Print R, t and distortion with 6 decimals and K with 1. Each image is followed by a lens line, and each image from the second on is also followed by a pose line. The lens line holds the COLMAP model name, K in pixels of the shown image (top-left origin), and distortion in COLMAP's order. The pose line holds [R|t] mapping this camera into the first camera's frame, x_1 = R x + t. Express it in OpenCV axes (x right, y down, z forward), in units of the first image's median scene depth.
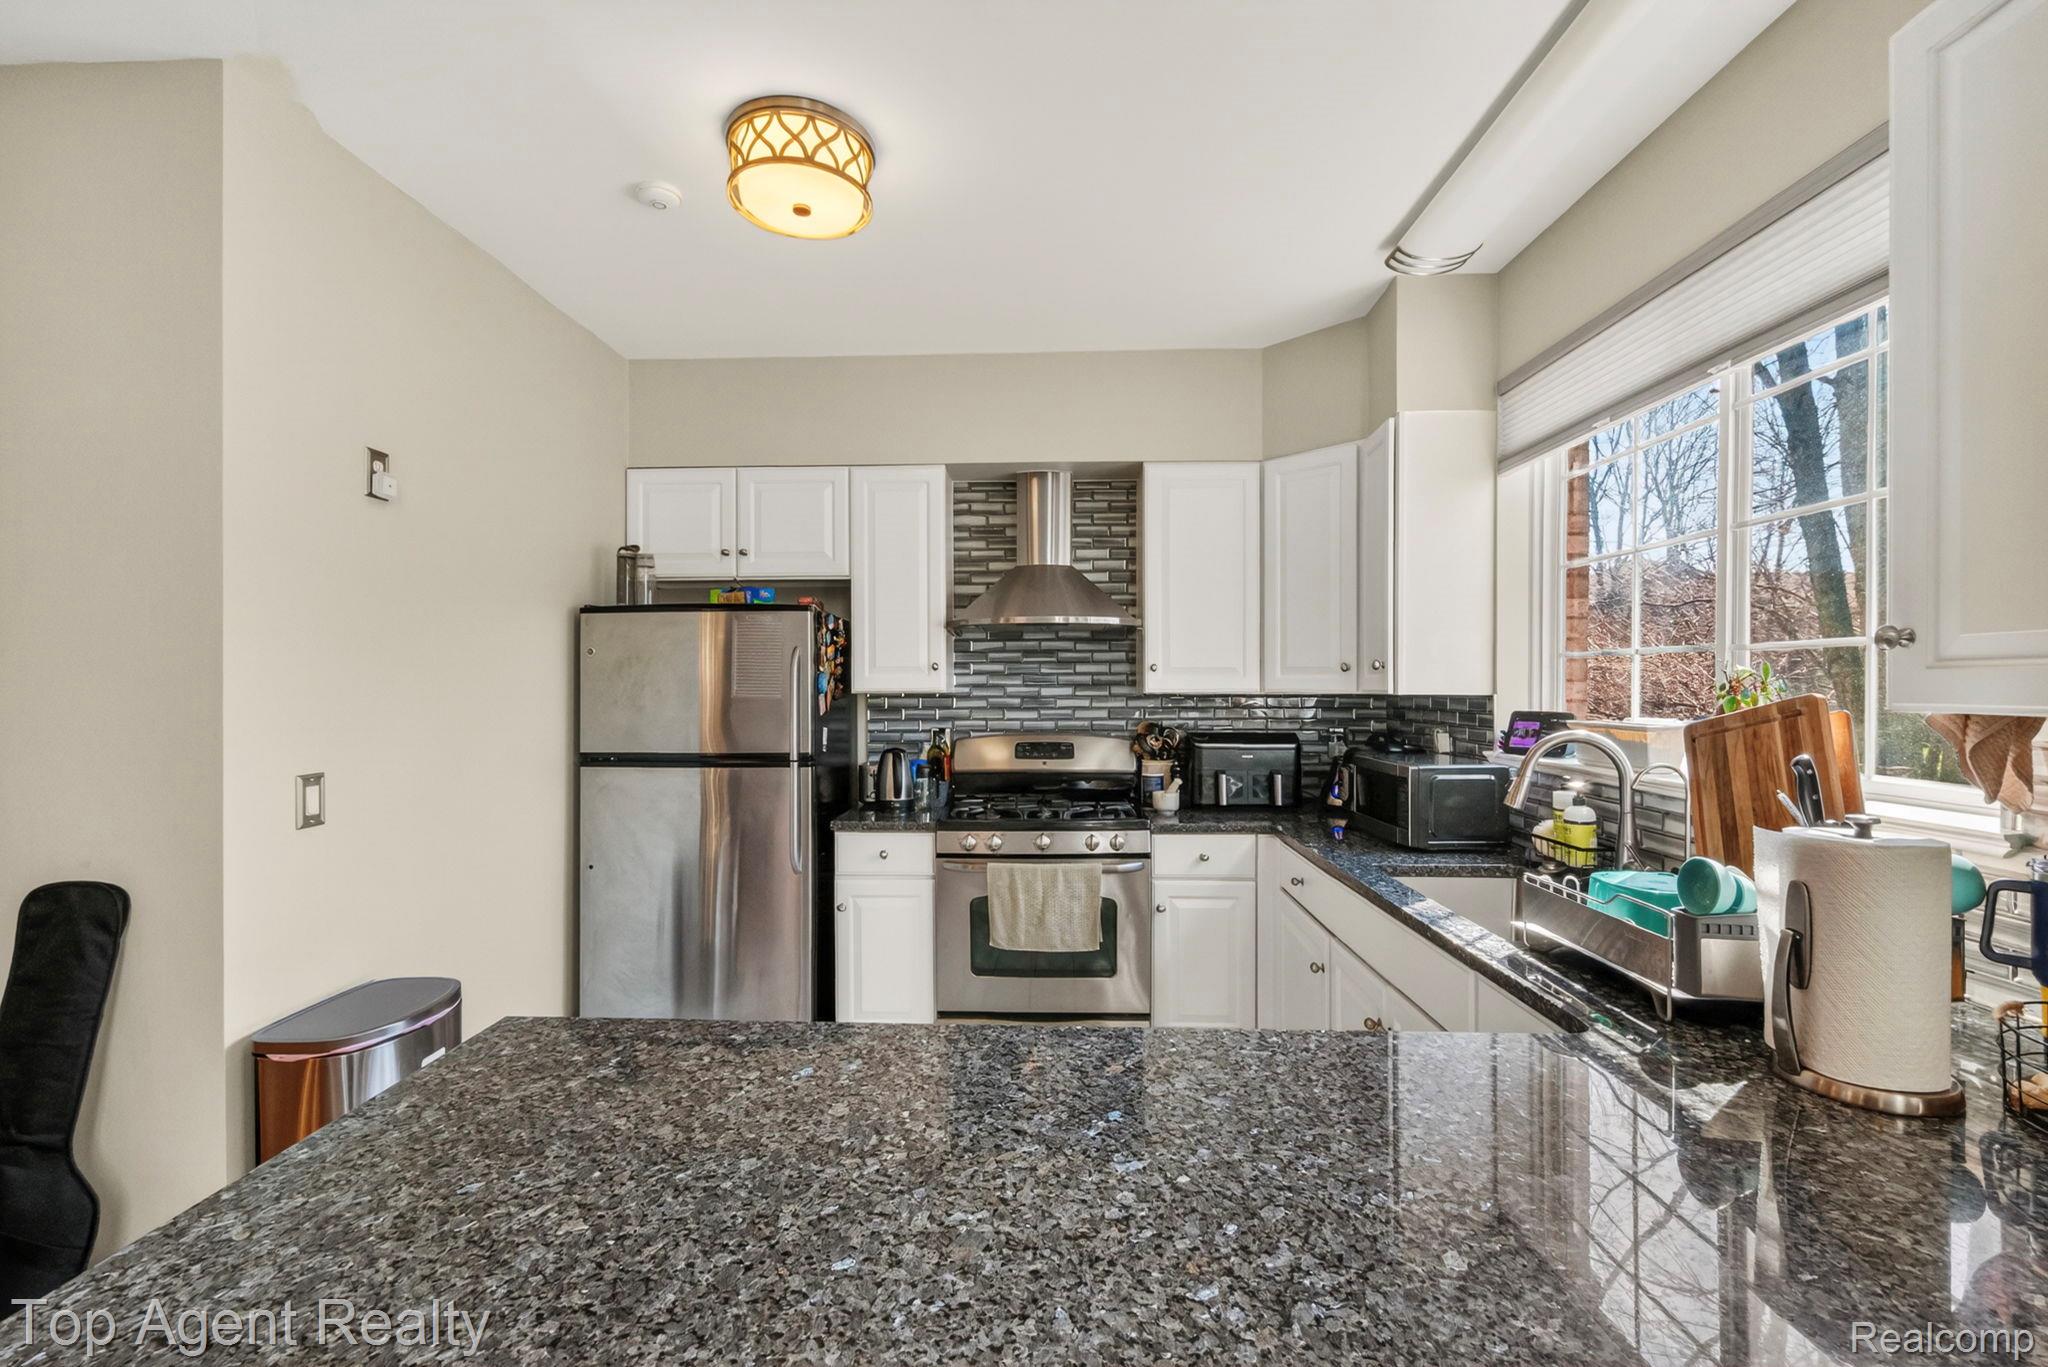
lens RADIAL K [[865.1, 0, 1015.0], [0, 865.1, 685.9], [0, 0, 1]] dist [-0.002290, -0.000034]
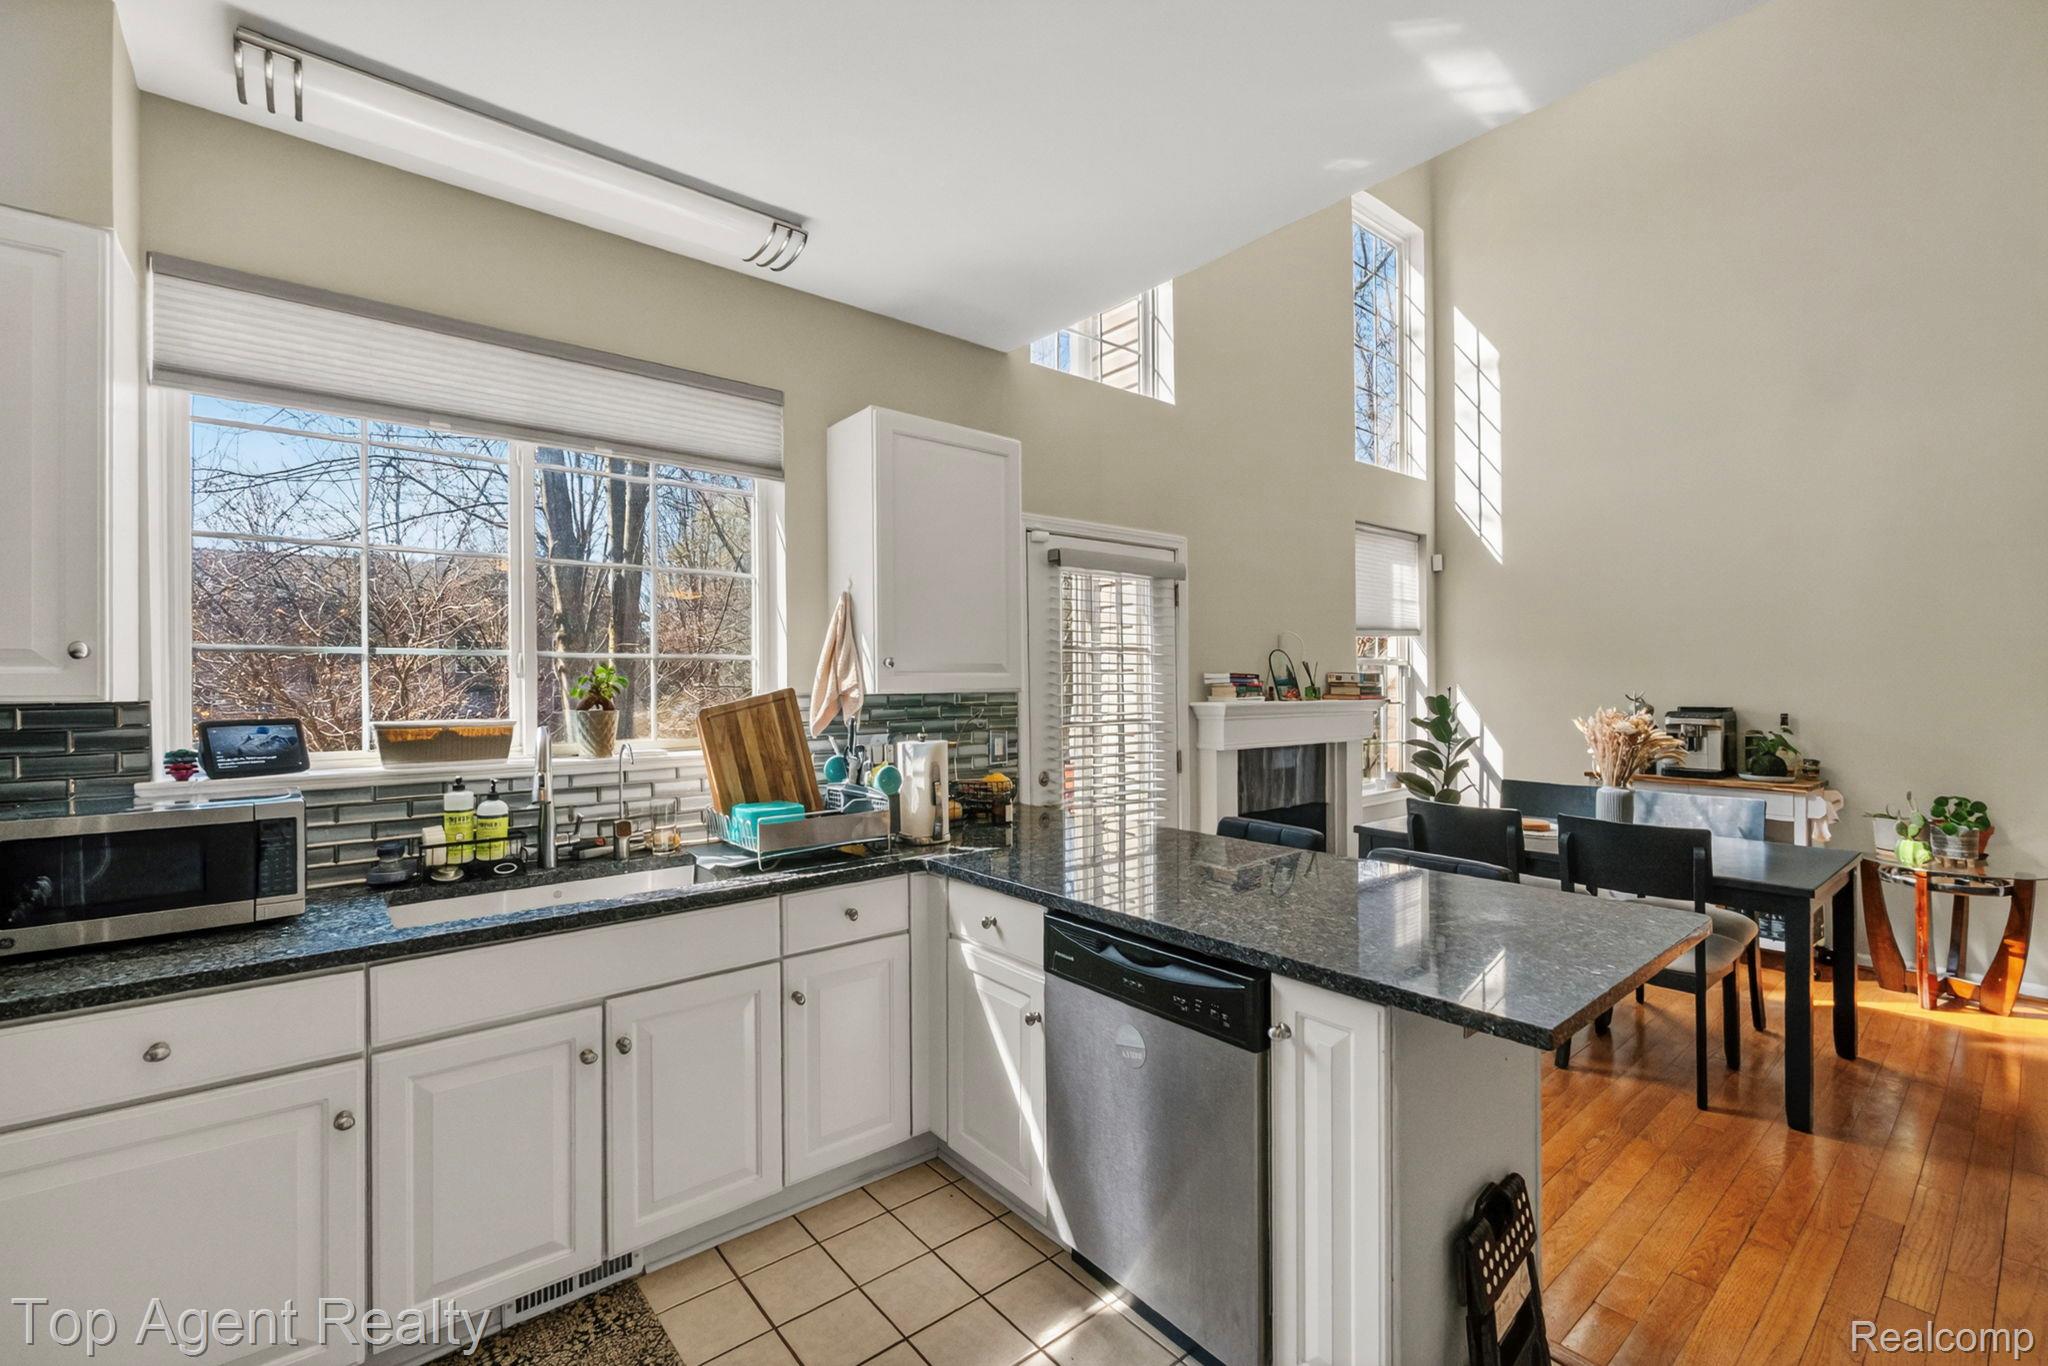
lens RADIAL K [[865.1, 0, 1015.0], [0, 865.1, 685.4], [0, 0, 1]] dist [-0.002290, -0.000034]
pose [[-0.657119, 0.001283, 0.753786, -0.424941], [0.005627, 0.999979, 0.003203, 0.000012], [-0.753766, 0.006347, -0.657112, 0.920915]]
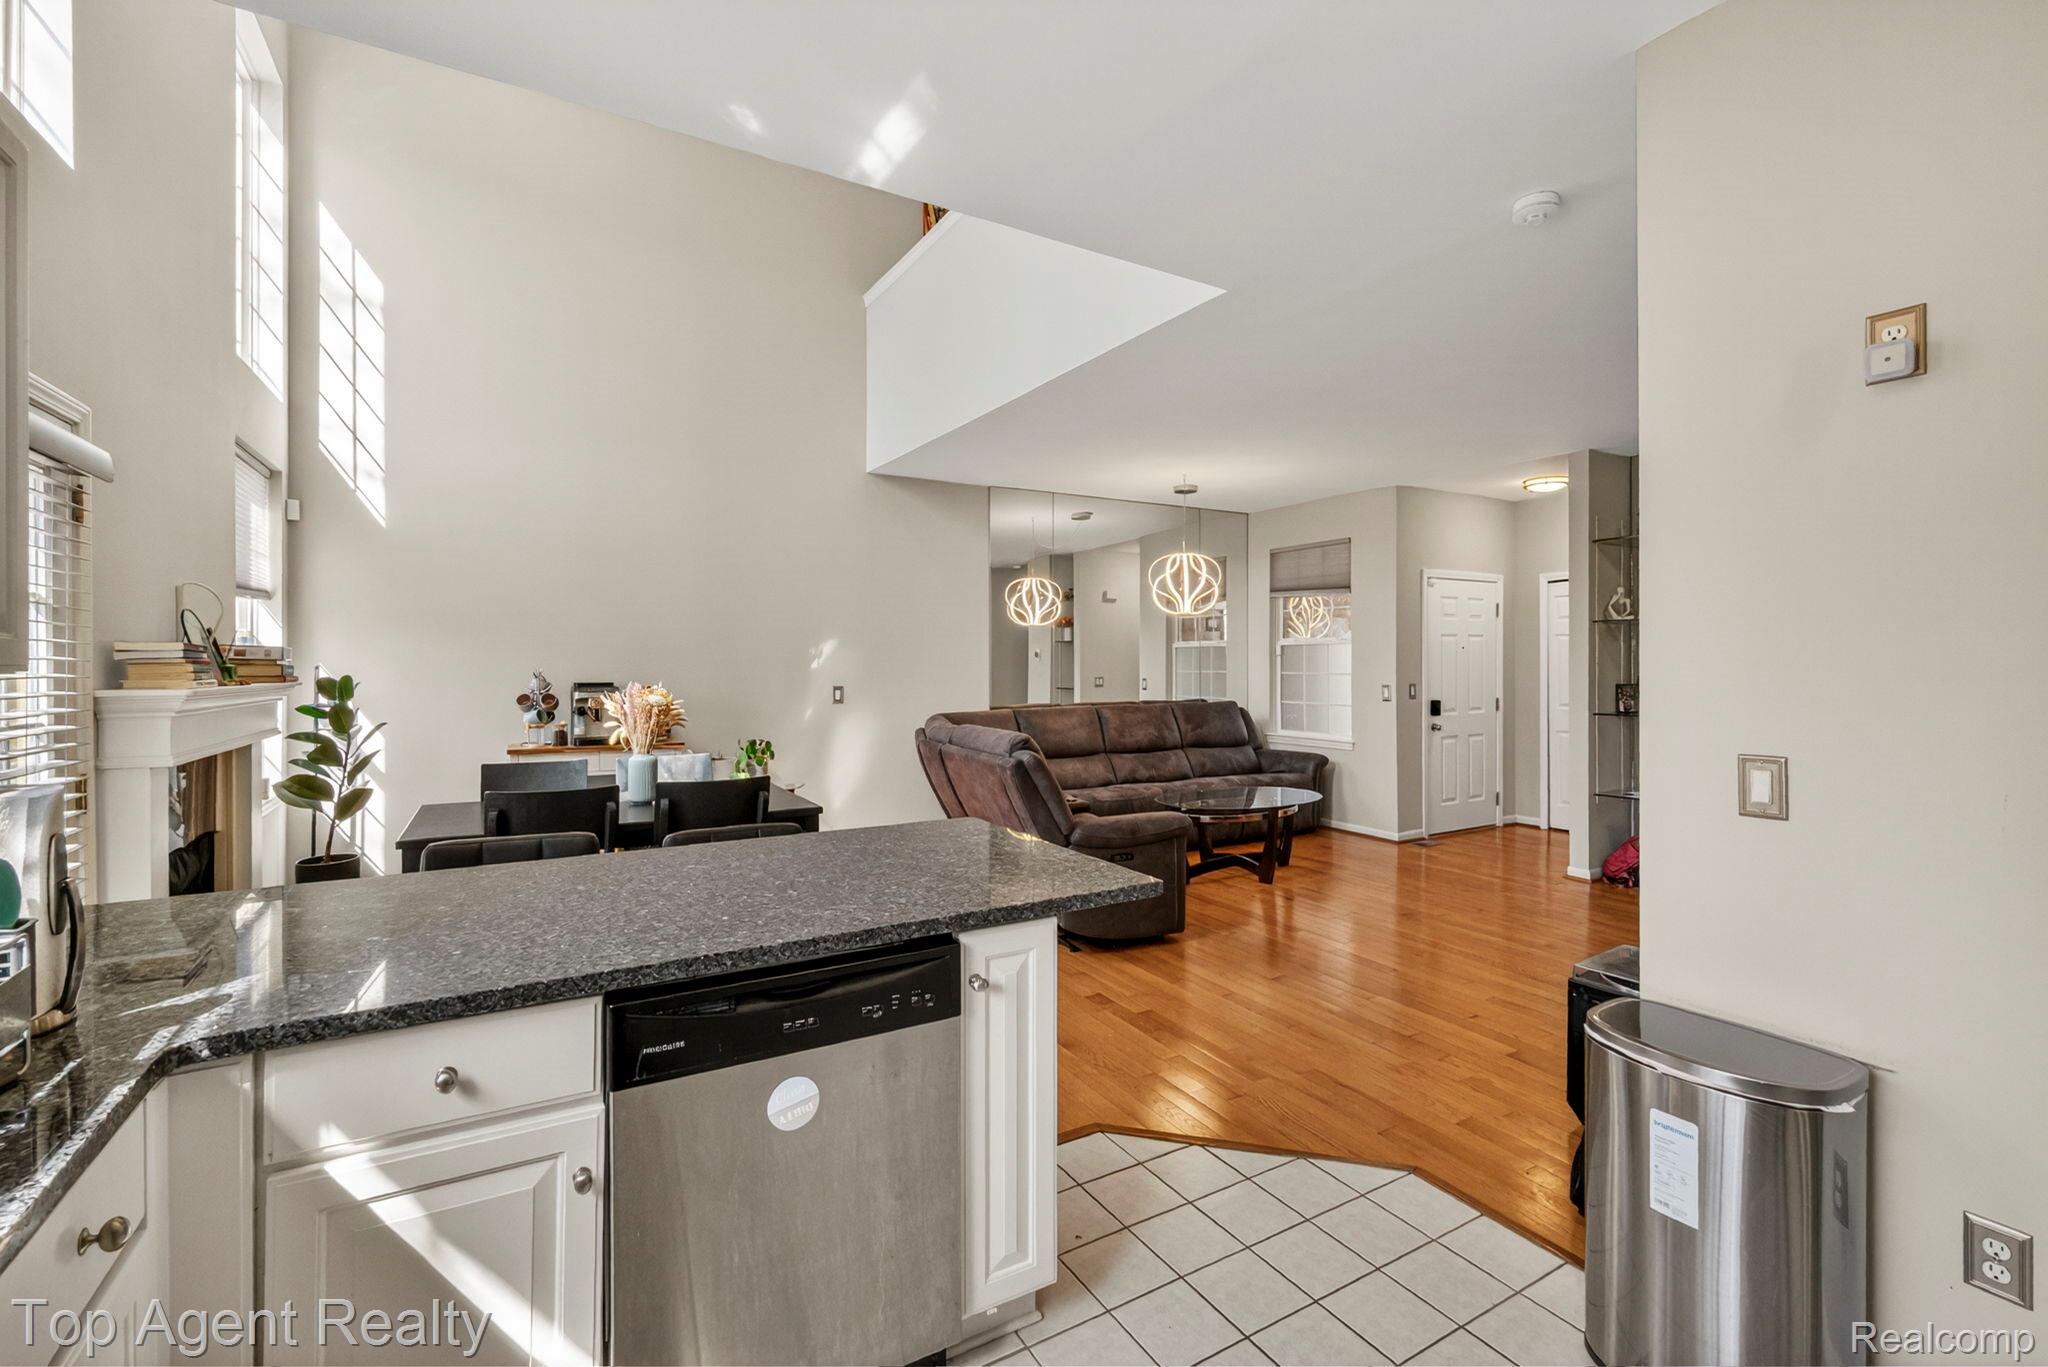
lens RADIAL K [[878.4, 0, 1020.3], [0, 878.4, 661.5], [0, 0, 1]] dist [-0.000010, 0.000056]
pose [[-0.846052, 0.001748, -0.533097, 0.185408], [0.000846, 0.999998, 0.001936, 0.005020], [0.533100, 0.001187, -0.846052, 0.951868]]
